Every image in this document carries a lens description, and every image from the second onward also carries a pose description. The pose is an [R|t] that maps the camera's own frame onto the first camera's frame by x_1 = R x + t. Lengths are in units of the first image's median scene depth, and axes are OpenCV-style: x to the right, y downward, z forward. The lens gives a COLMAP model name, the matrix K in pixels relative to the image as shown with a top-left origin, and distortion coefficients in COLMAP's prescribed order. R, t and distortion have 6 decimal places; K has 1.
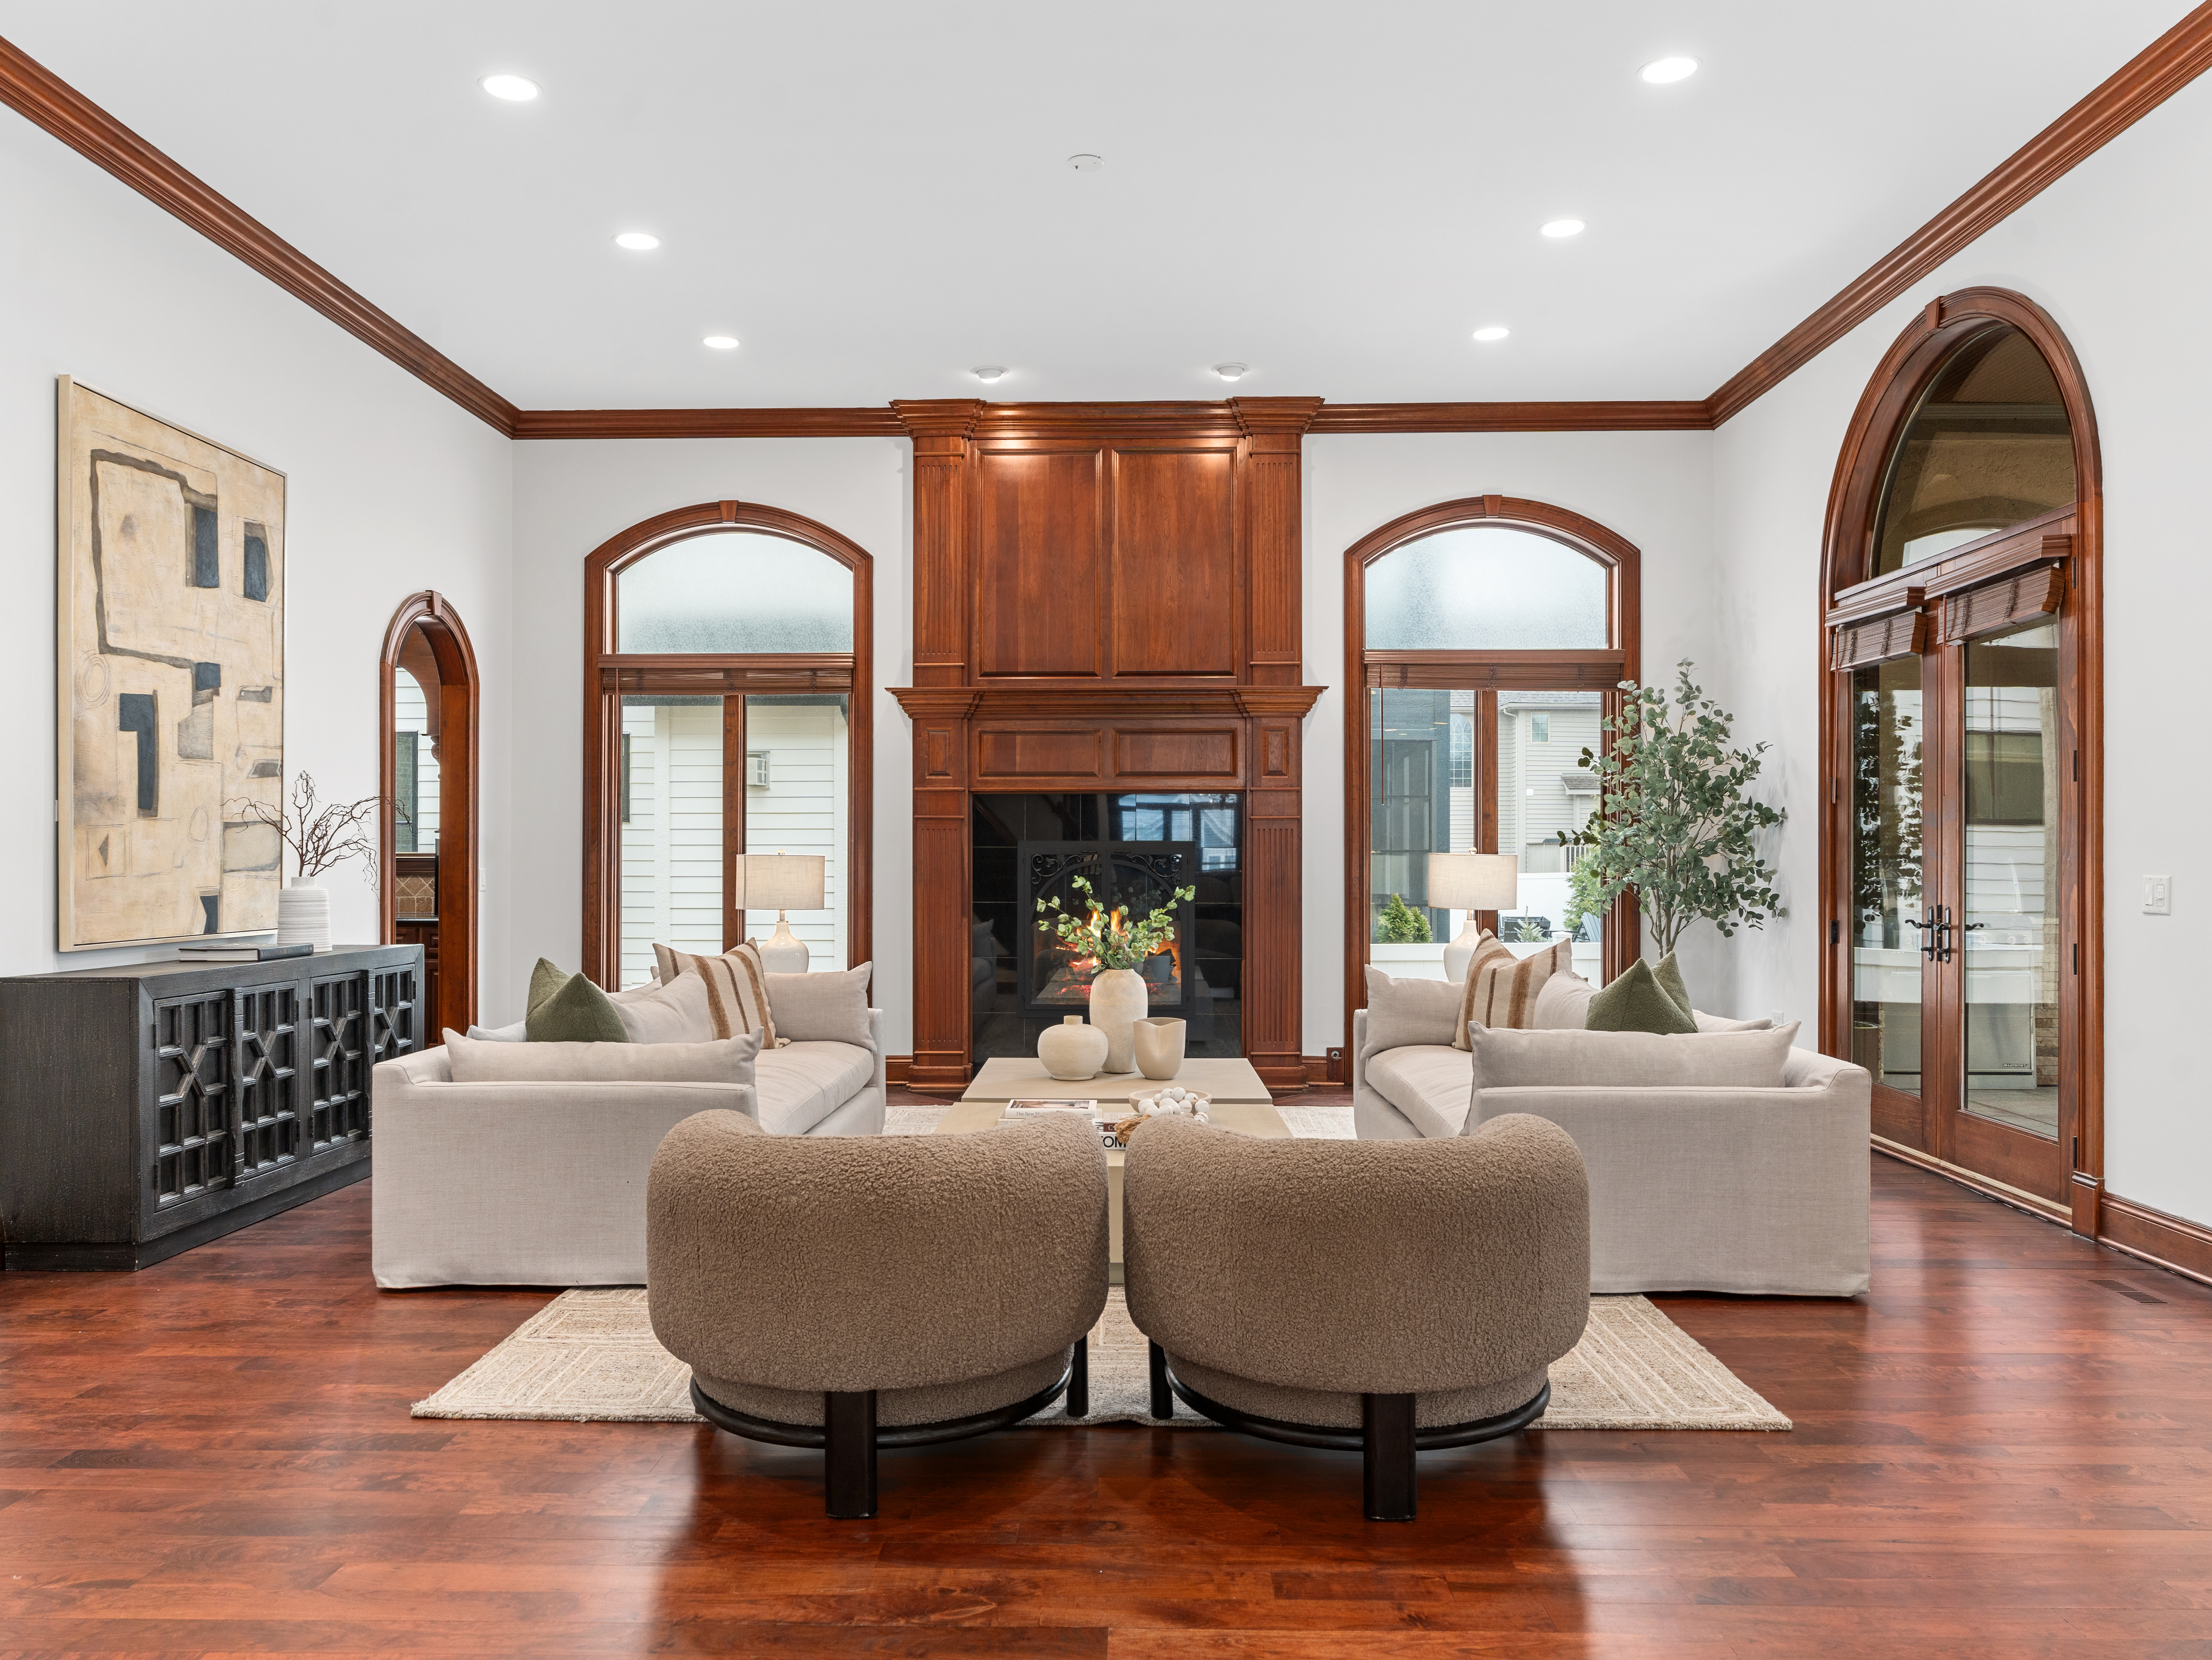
lens RADIAL K [[1431.8, 0, 1095.5], [0, 1431.8, 843.4], [0, 0, 1]] dist [-0.006582, 0.003966]
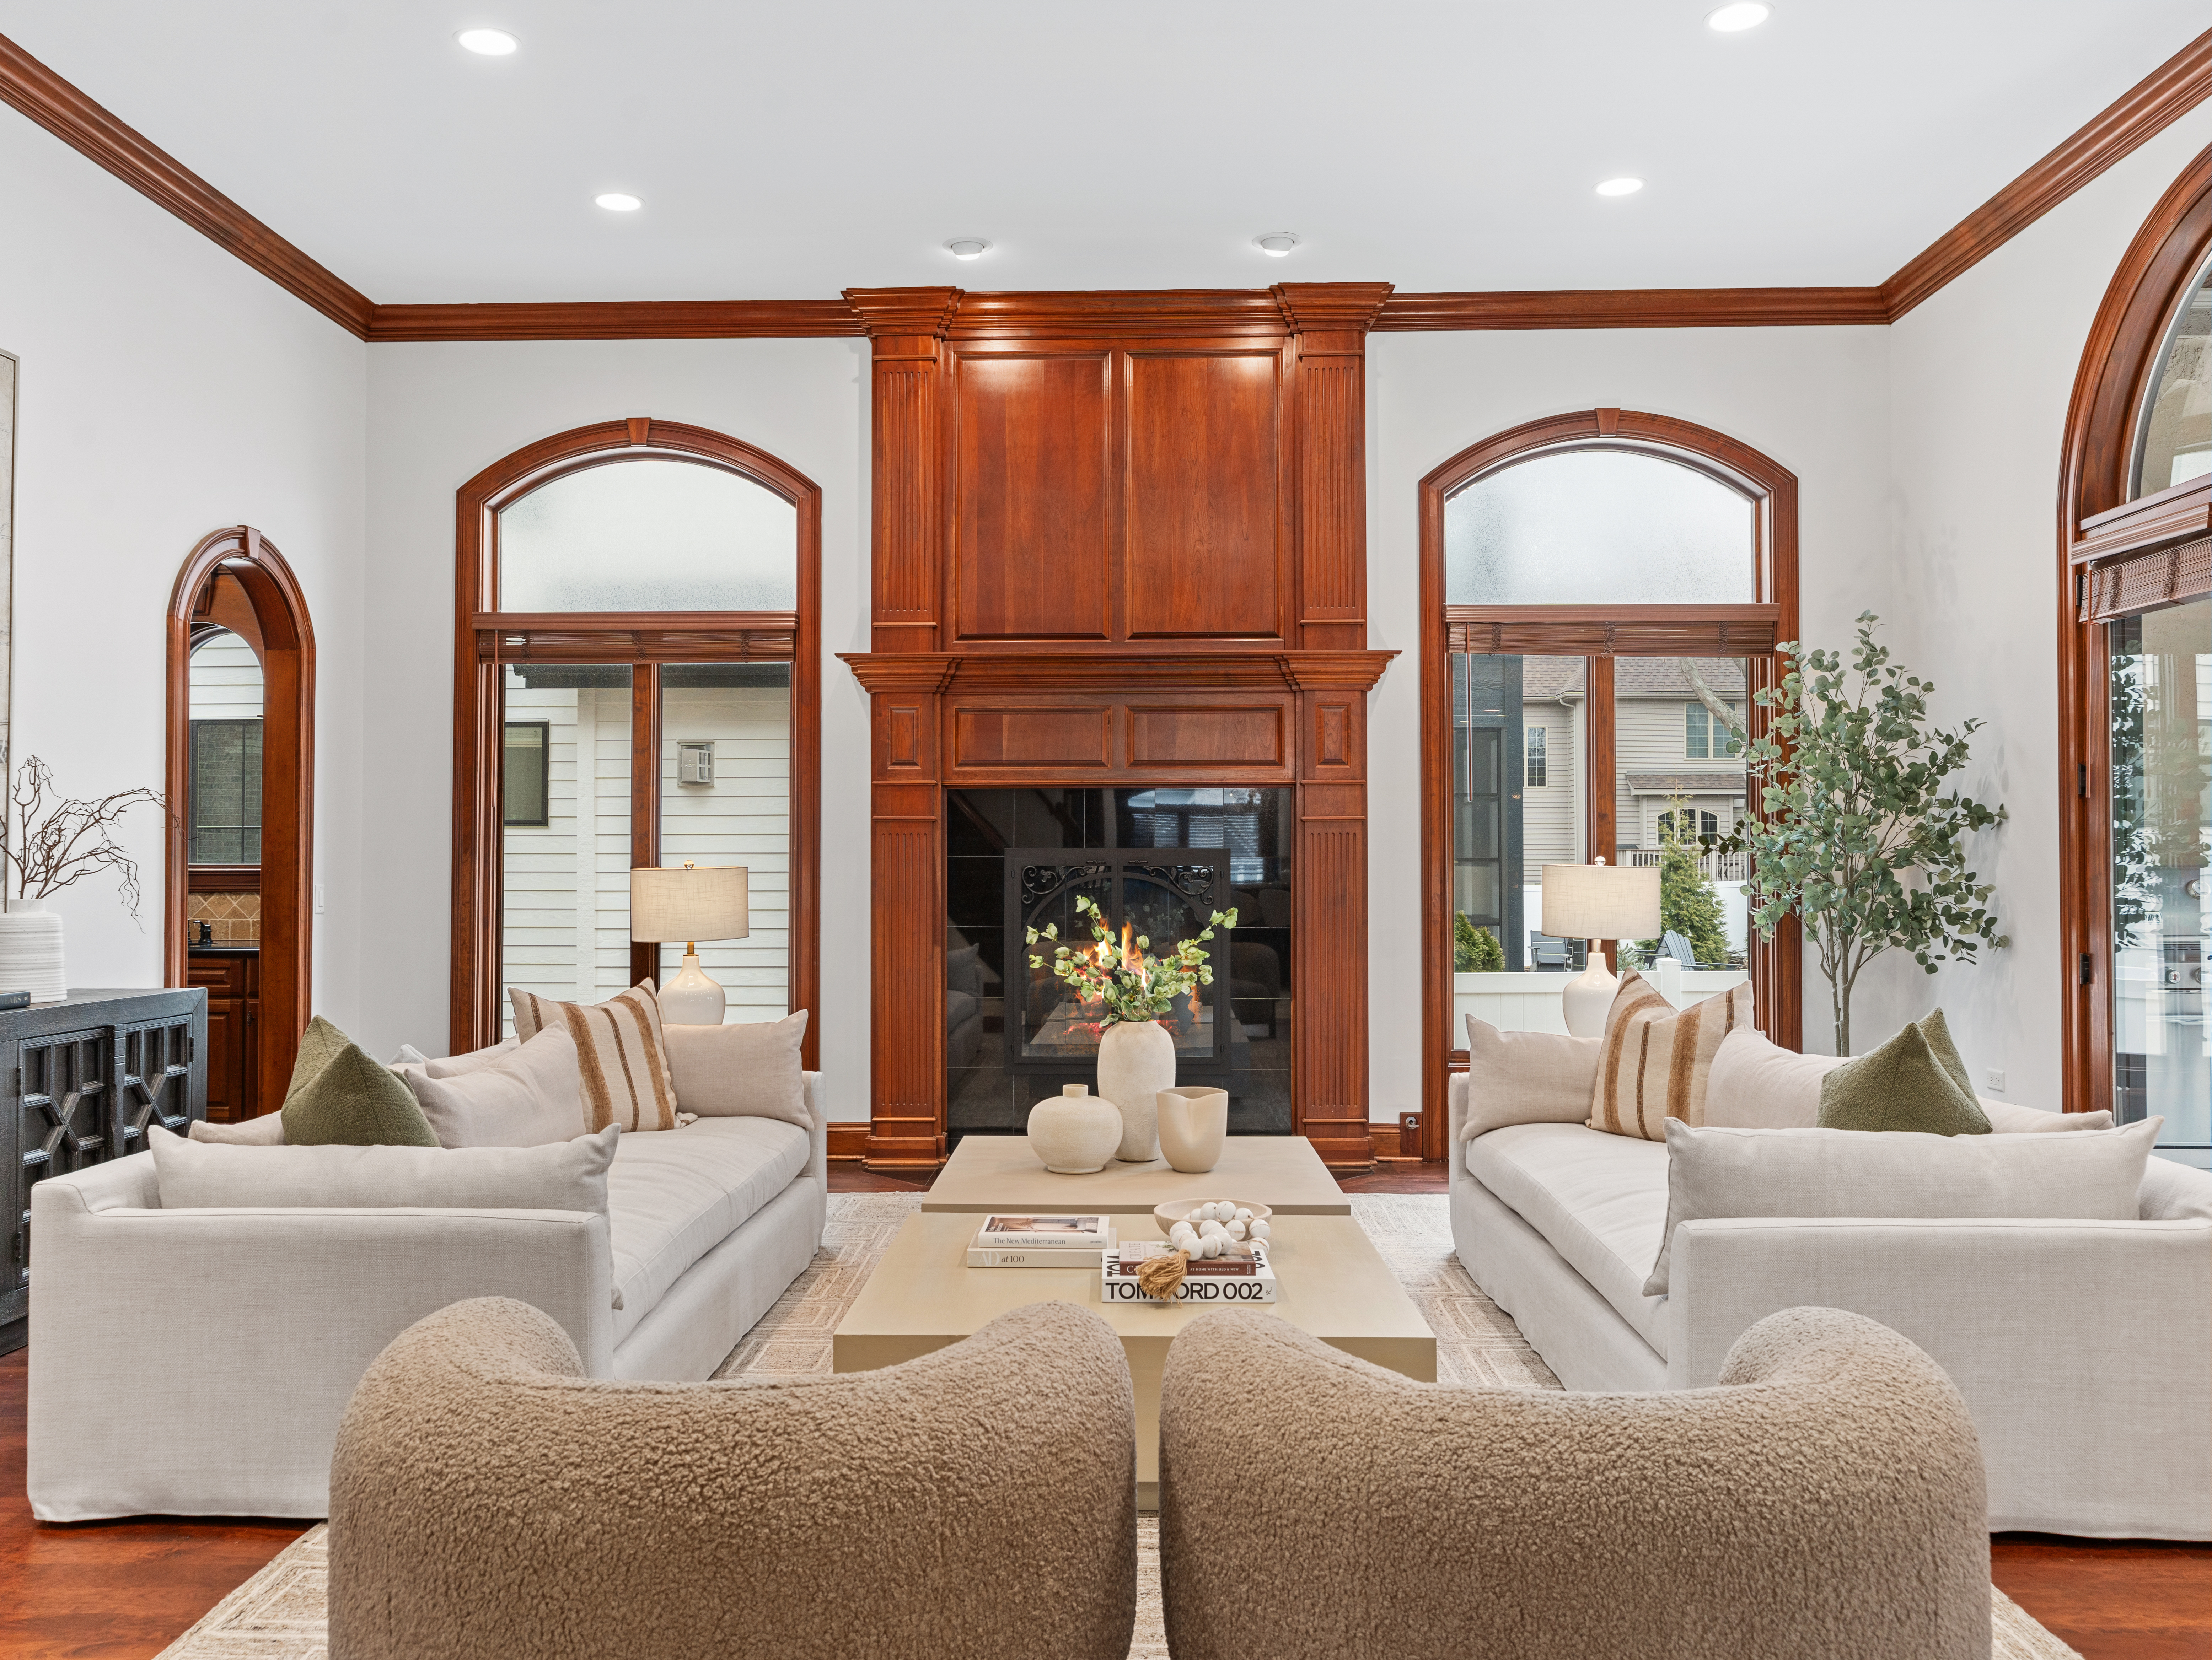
lens RADIAL K [[1595.4, 0, 1097.1], [0, 1595.4, 827.8], [0, 0, 1]] dist [0.000615, 0.001832]
pose [[0.999998, -0.000904, -0.001820, -0.002199], [0.000878, 0.999900, -0.014131, -0.000820], [0.001833, 0.014129, 0.999899, 0.142889]]
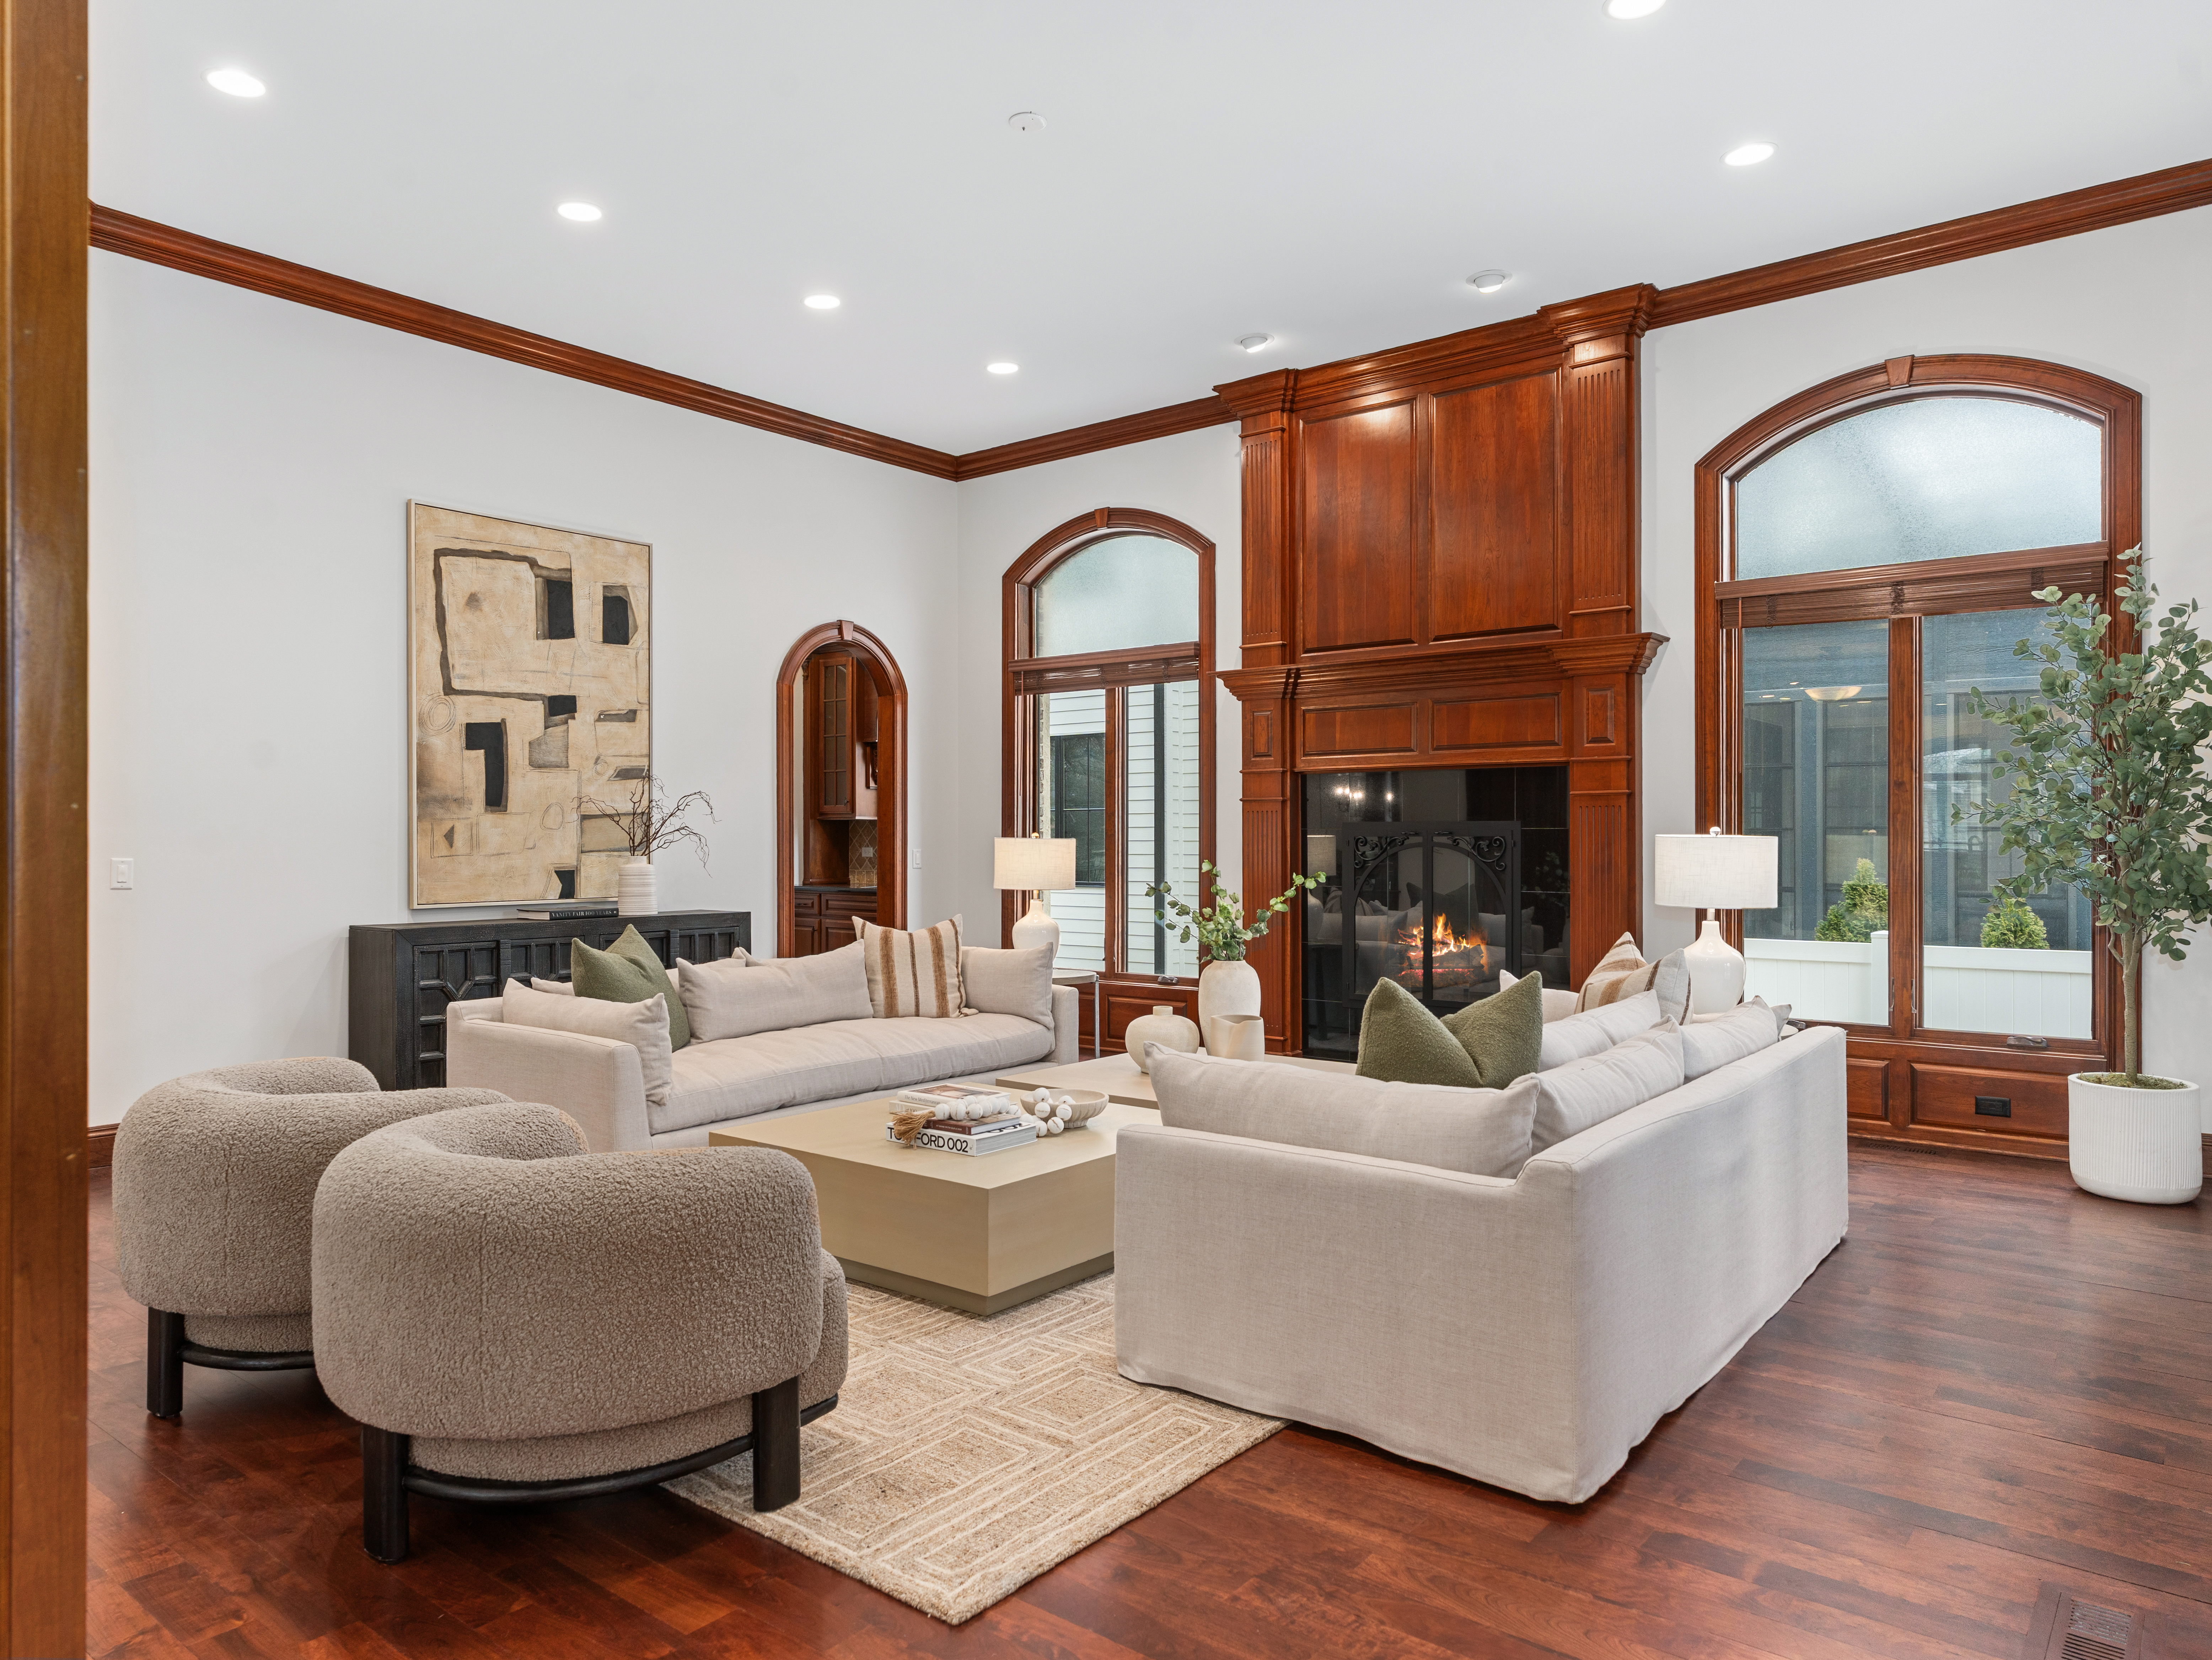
lens RADIAL K [[1356.7, 0, 1120.3], [0, 1356.7, 832.2], [0, 0, 1]] dist [0.003539, 0.000280]
pose [[0.815536, -0.003752, -0.578694, 0.403829], [0.007735, 0.999960, 0.004417, -0.000251], [0.578654, -0.008079, 0.815533, 0.202125]]
